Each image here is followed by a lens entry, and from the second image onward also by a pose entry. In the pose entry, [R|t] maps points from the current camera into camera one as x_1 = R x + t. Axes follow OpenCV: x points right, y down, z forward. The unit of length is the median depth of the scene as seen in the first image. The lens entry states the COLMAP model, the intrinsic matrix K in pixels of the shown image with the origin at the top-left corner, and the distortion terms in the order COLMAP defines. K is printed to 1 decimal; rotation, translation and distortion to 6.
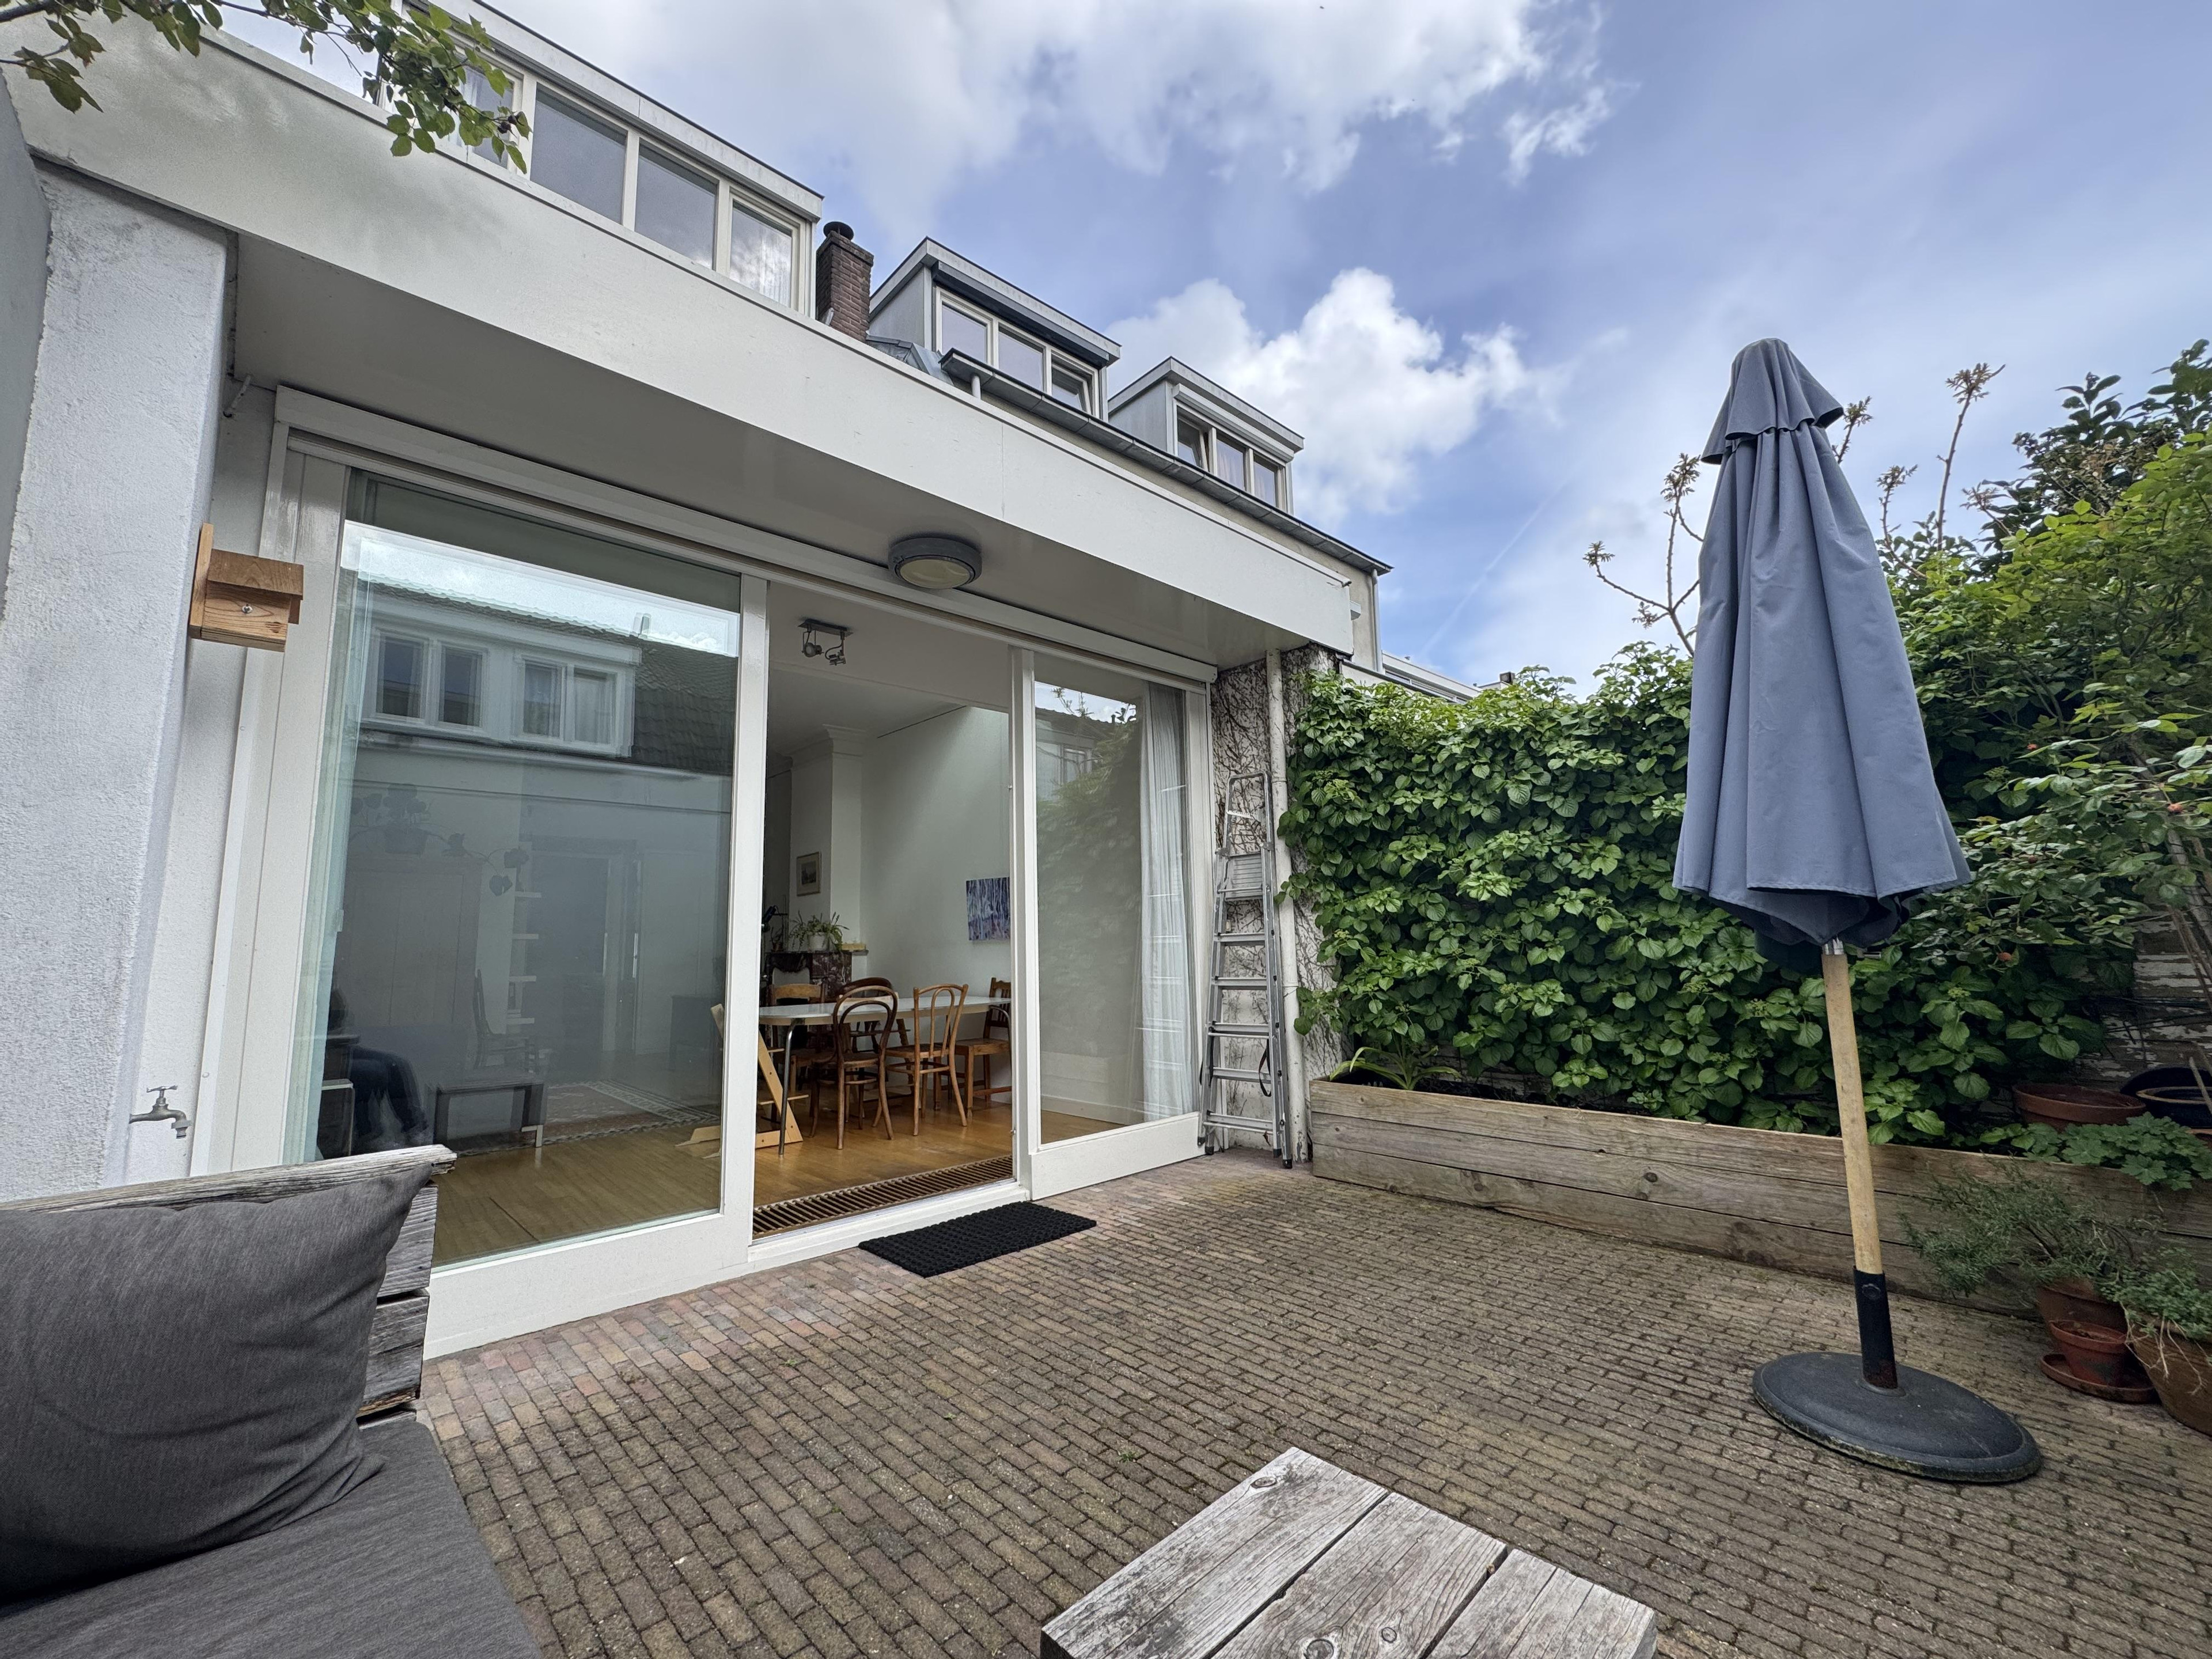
lens RADIAL K [[880.2, 0, 1105.7], [0, 880.2, 830.7], [0, 0, 1]] dist [-0.002717, 0.000387]
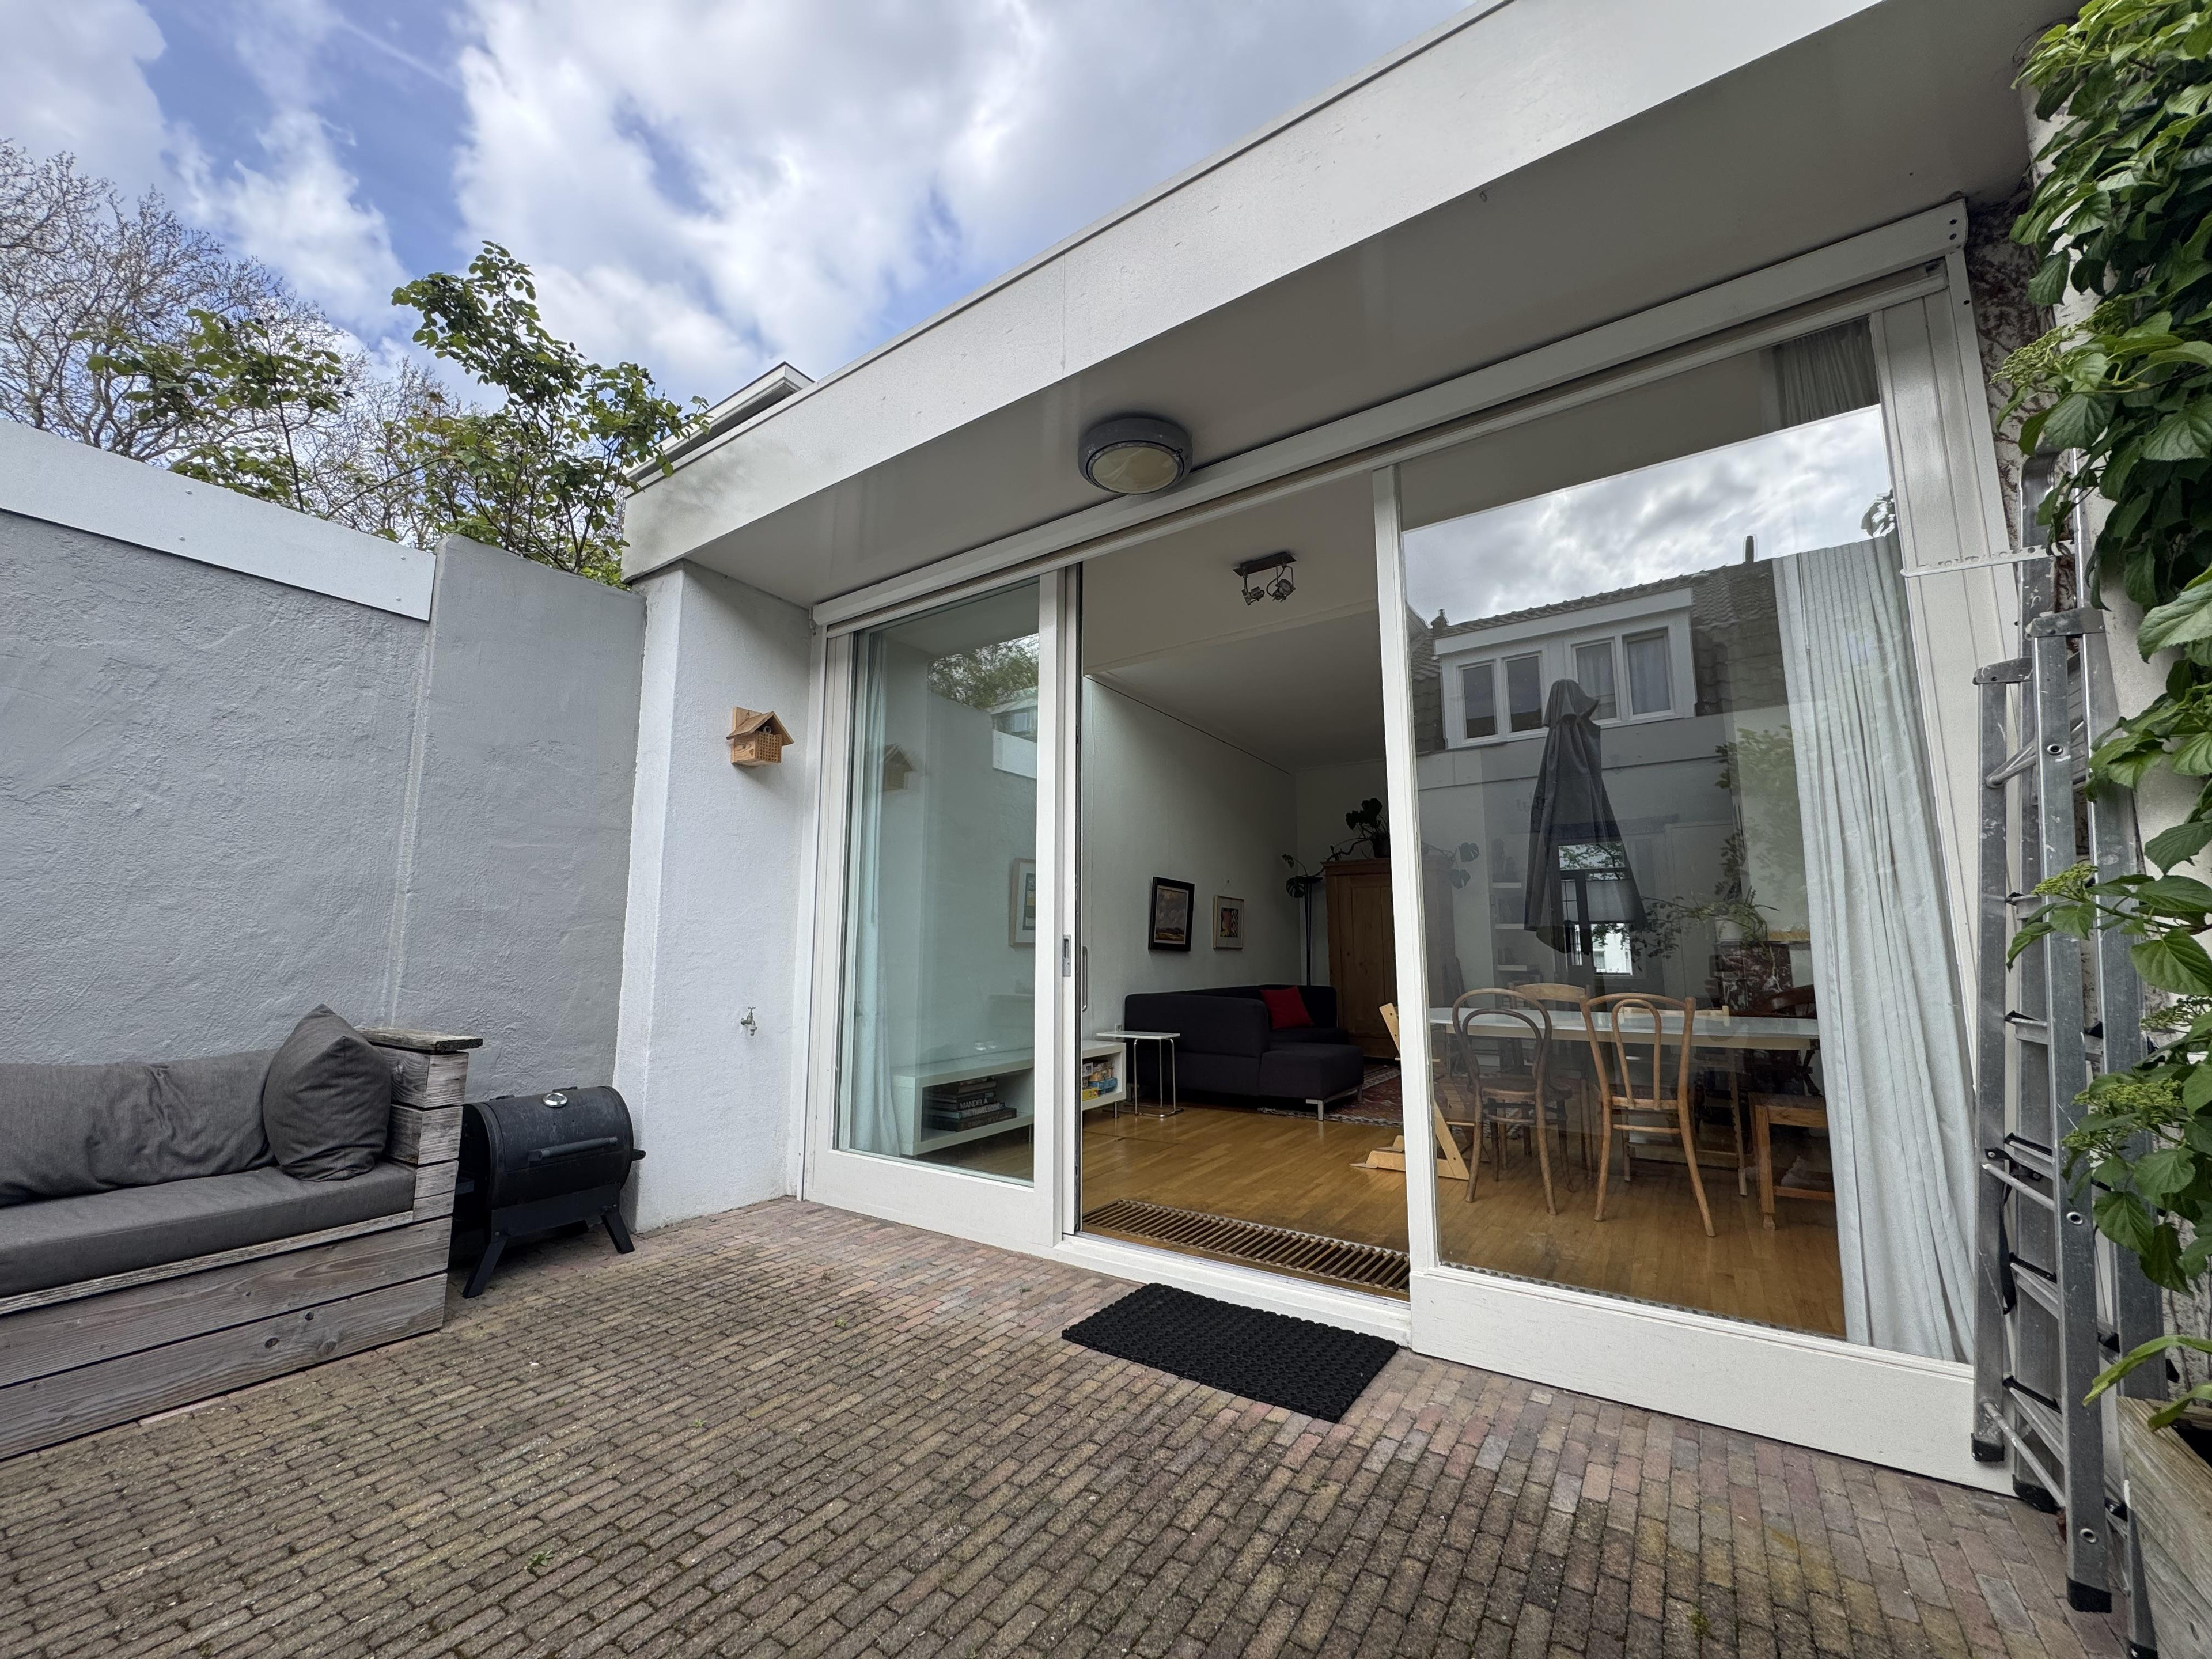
lens RADIAL K [[878.1, 0, 1105.8], [0, 878.1, 831.4], [0, 0, 1]] dist [-0.003158, 0.000430]
pose [[0.221844, -0.114715, -0.968311, 0.608655], [0.124467, 0.988263, -0.088563, 0.114921], [0.967106, -0.100876, 0.233519, 0.846599]]
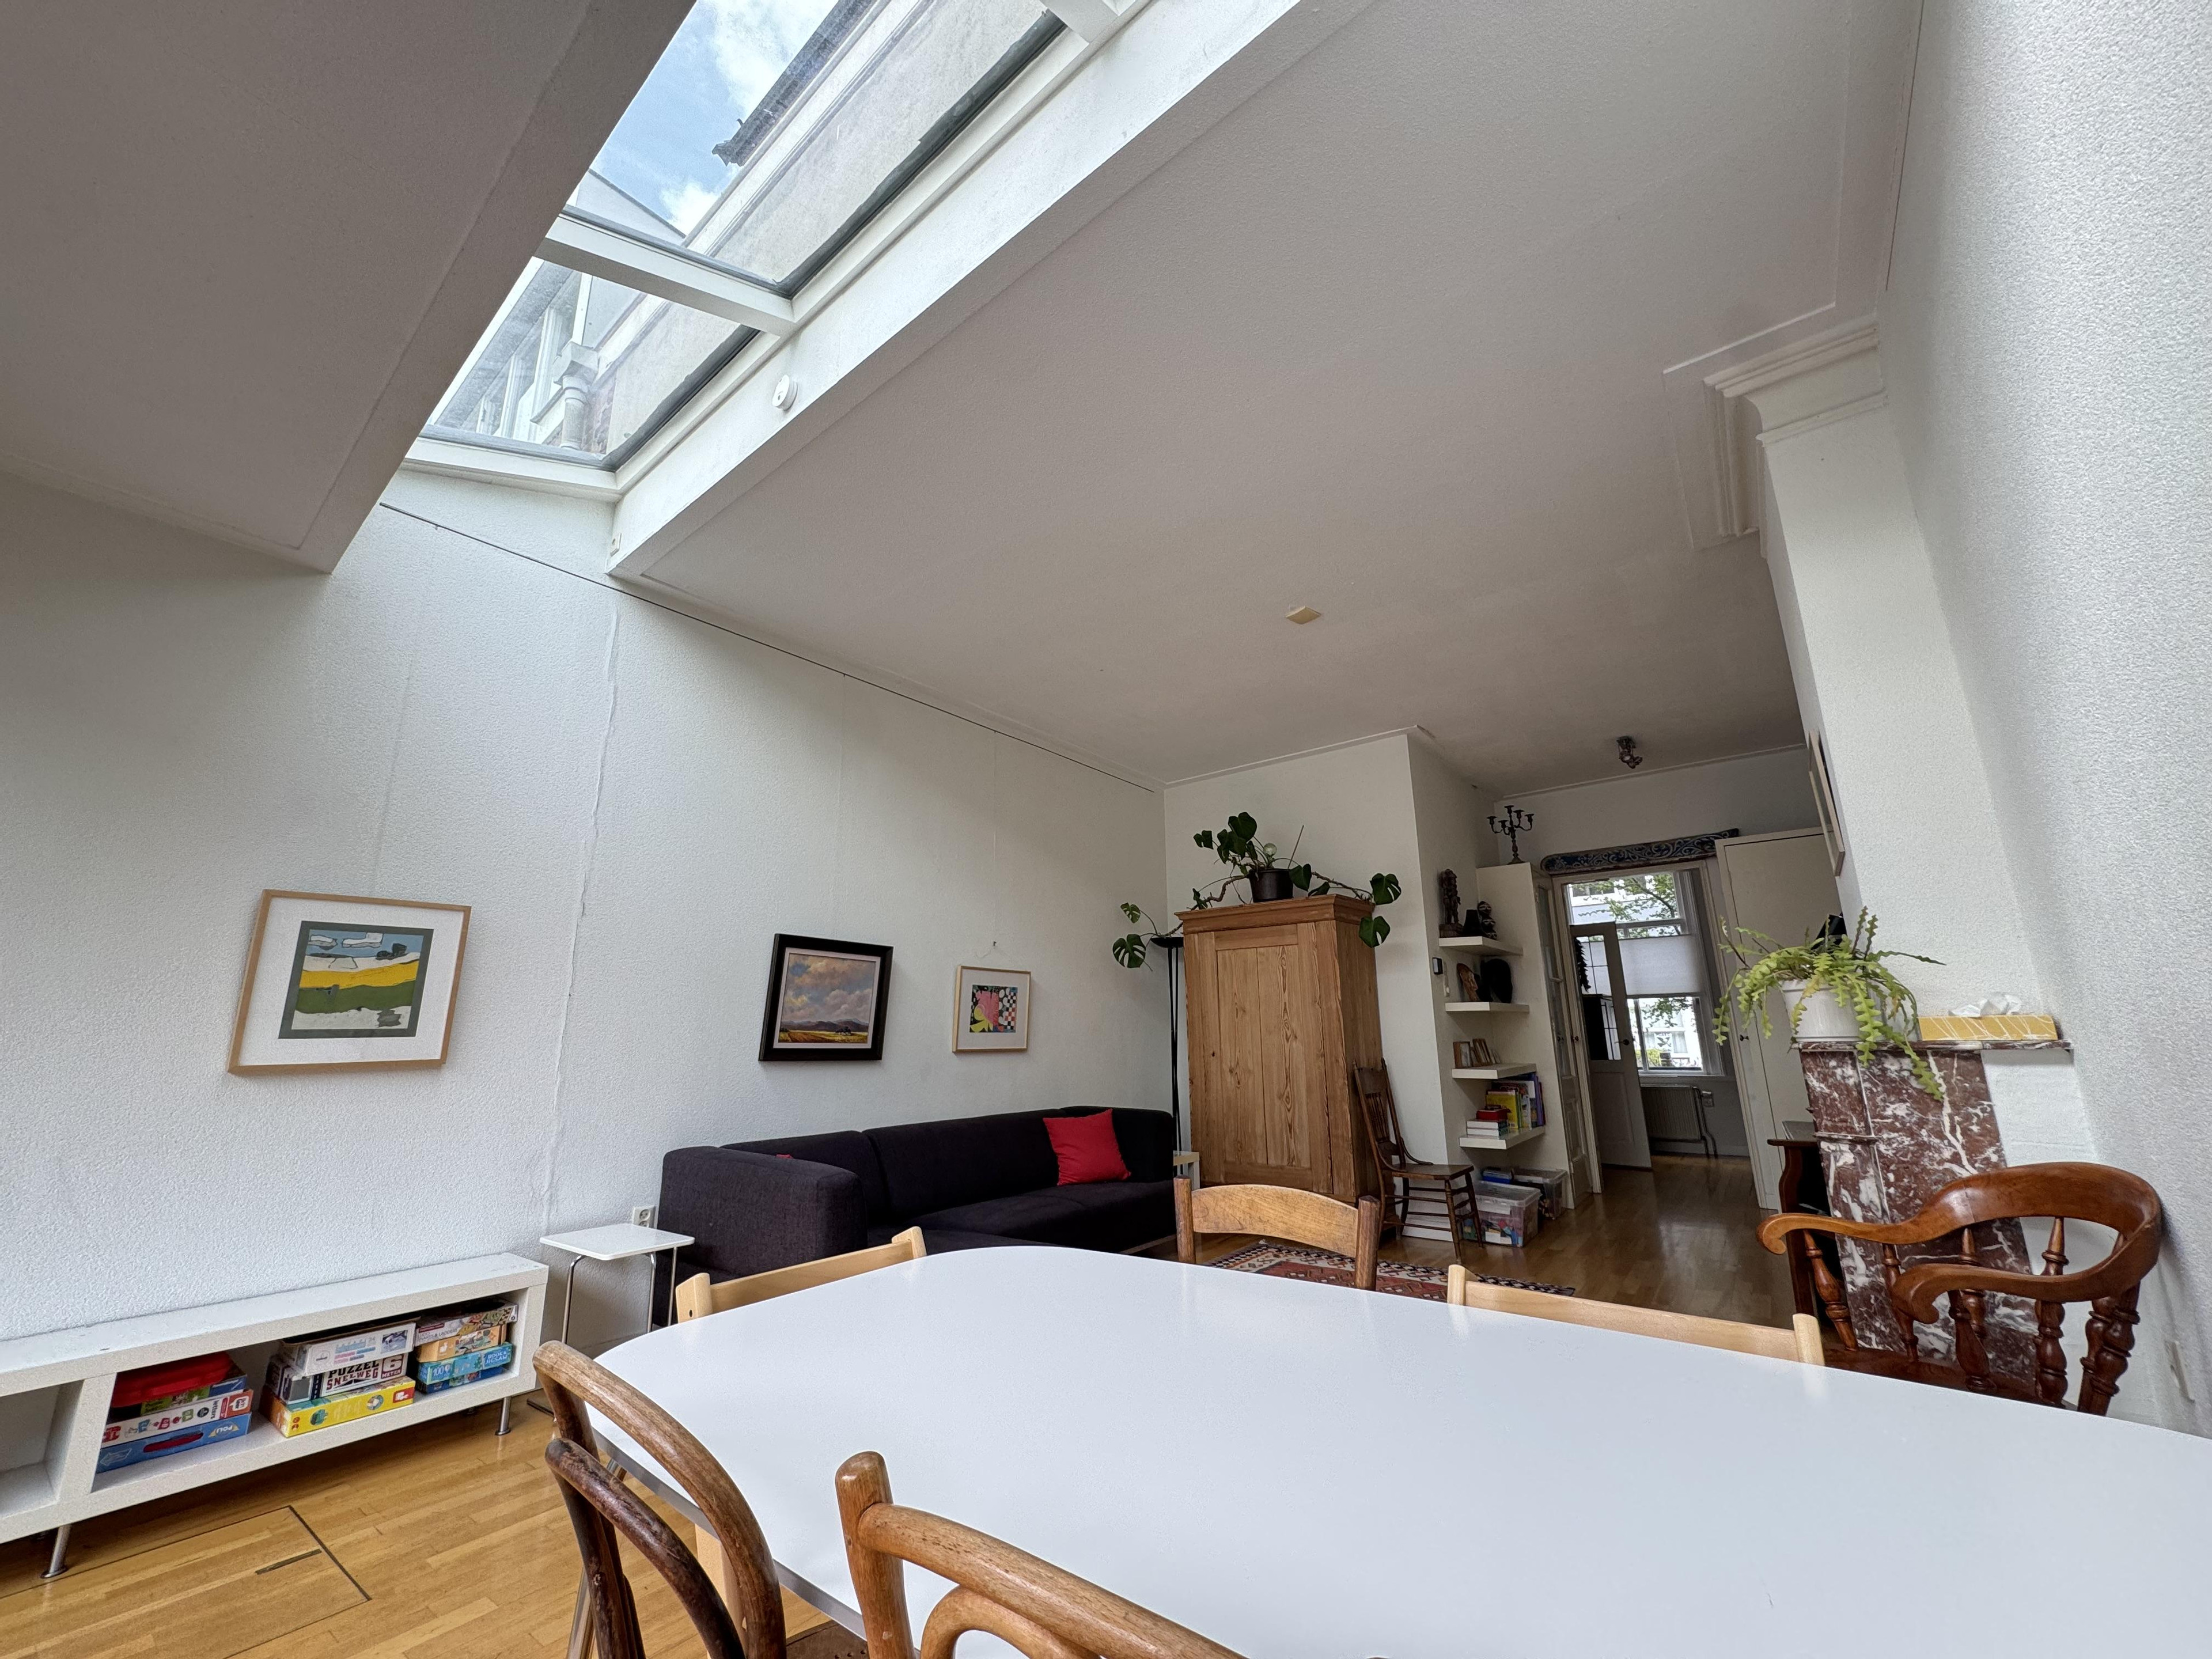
lens RADIAL K [[880.2, 0, 1105.7], [0, 880.2, 830.7], [0, 0, 1]] dist [-0.002717, 0.000387]
pose [[0.145038, -0.208890, -0.967124, -0.140118], [0.142481, 0.971681, -0.188506, 0.209010], [0.979113, -0.110456, 0.170694, 1.703844]]
